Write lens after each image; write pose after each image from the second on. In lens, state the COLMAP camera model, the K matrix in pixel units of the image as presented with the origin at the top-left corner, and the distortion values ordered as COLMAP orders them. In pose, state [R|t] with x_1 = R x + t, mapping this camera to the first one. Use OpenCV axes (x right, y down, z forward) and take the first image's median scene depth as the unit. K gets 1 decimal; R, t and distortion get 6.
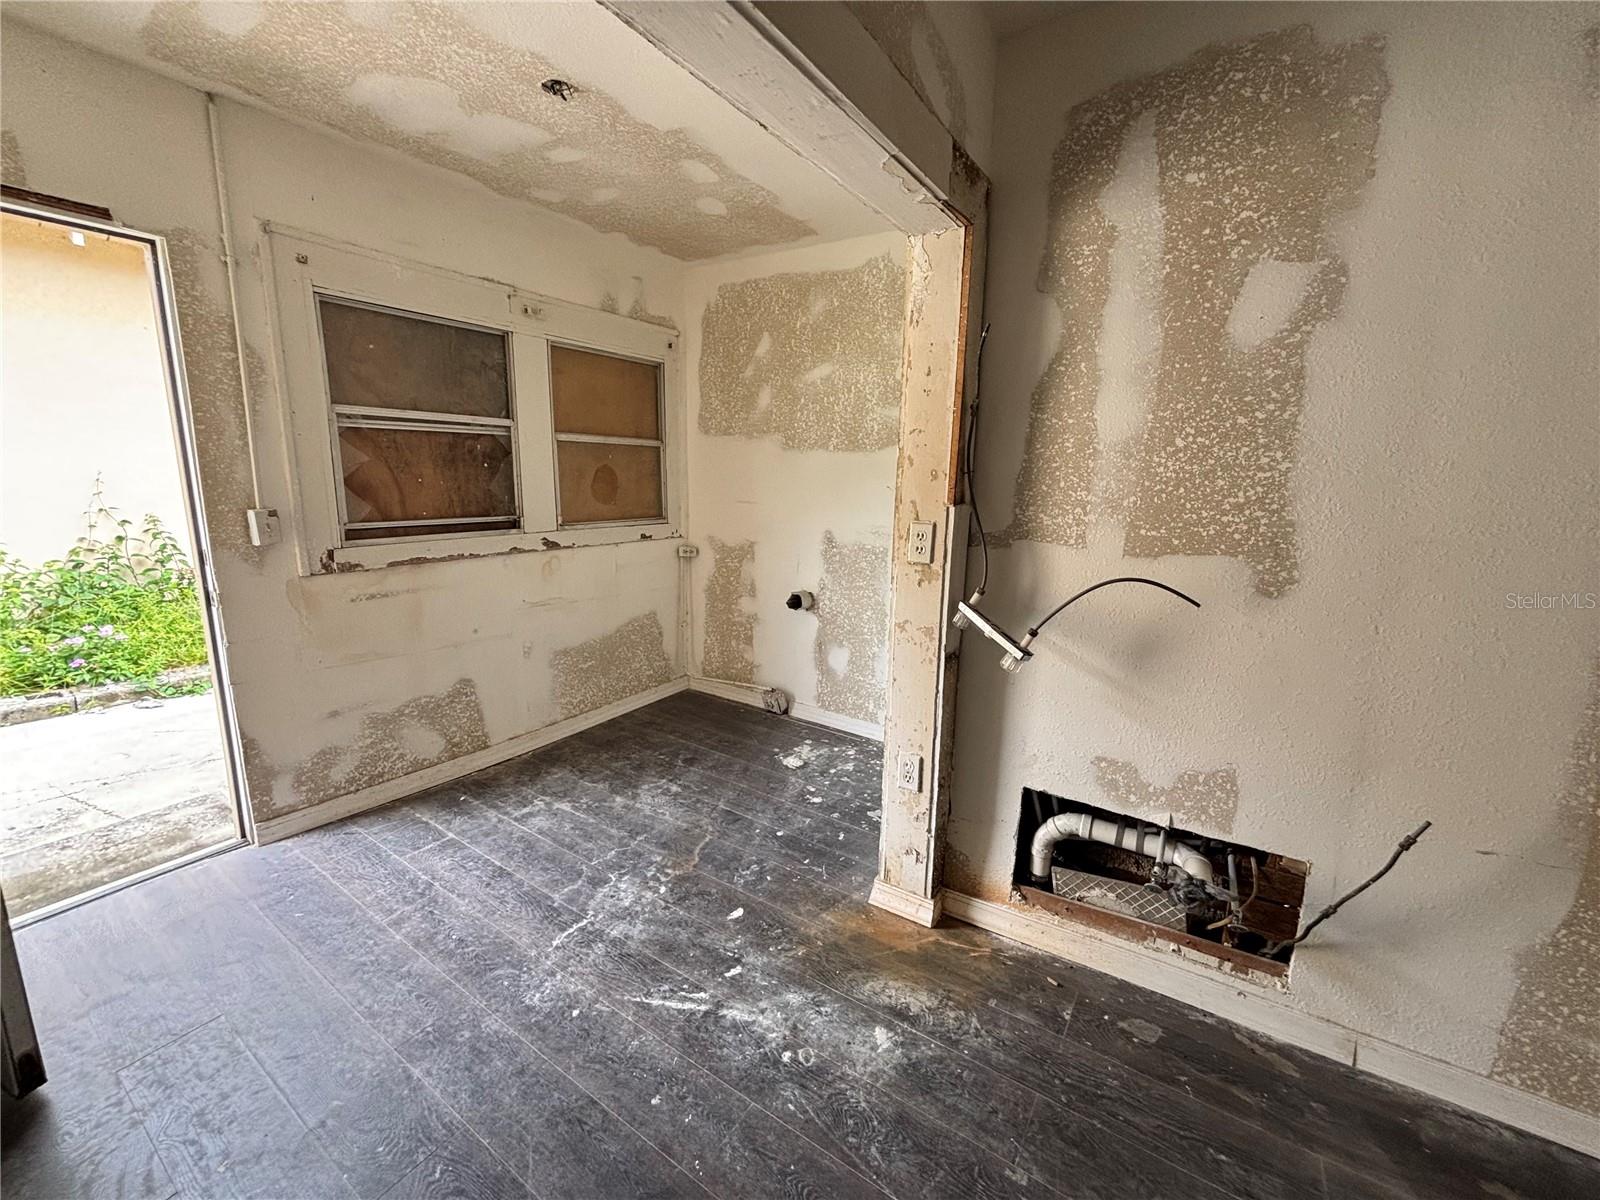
lens RADIAL K [[649.7, 0, 799.6], [0, 649.7, 595.0], [0, 0, 1]] dist [0.001710, -0.001263]
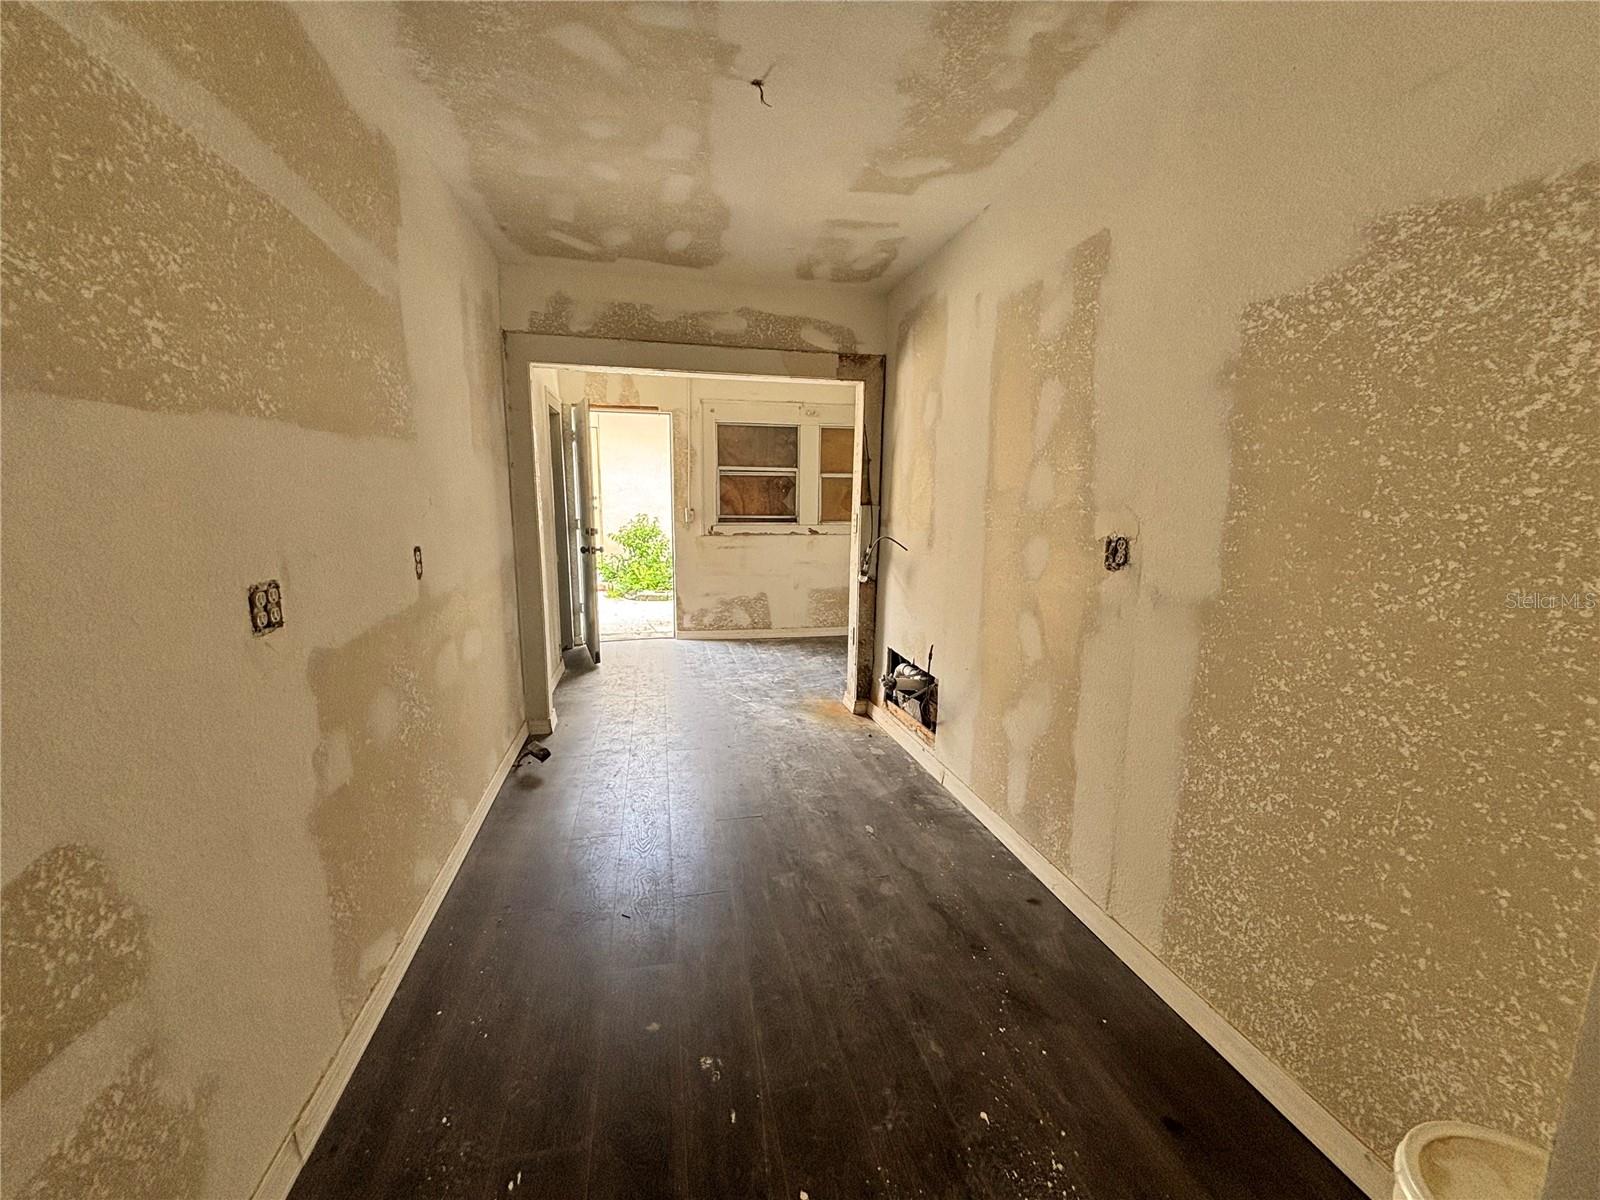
lens RADIAL K [[649.7, 0, 810.7], [0, 649.7, 603.2], [0, 0, 1]] dist [0.001710, -0.001263]
pose [[0.725340, 0.104424, -0.680425, 1.131876], [-0.125702, 0.991901, 0.018226, 0.116878], [0.676817, 0.072311, 0.732591, -0.469250]]
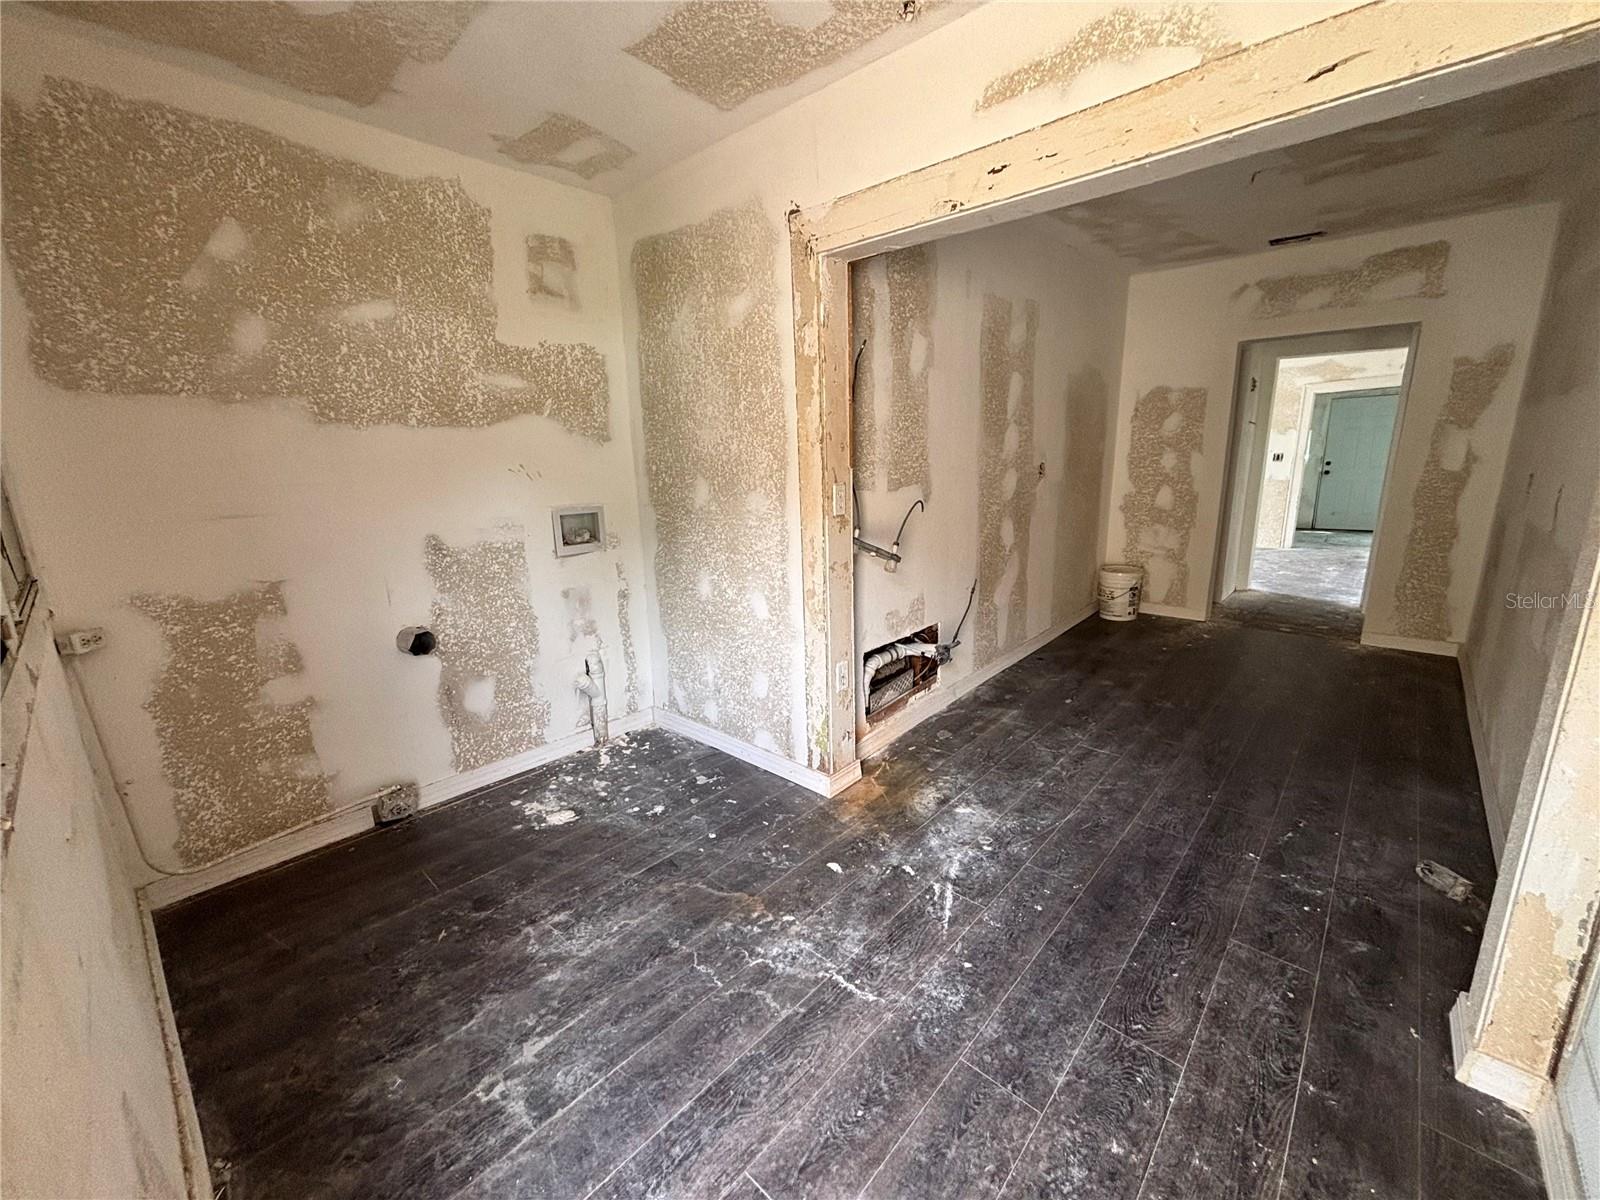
lens RADIAL K [[649.7, 0, 805.0], [0, 649.7, 589.3], [0, 0, 1]] dist [0.001710, -0.001263]
pose [[0.154055, -0.233608, 0.960049, -0.804073], [0.212663, 0.956715, 0.198672, -0.128618], [-0.964905, 0.173561, 0.197067, 0.605392]]
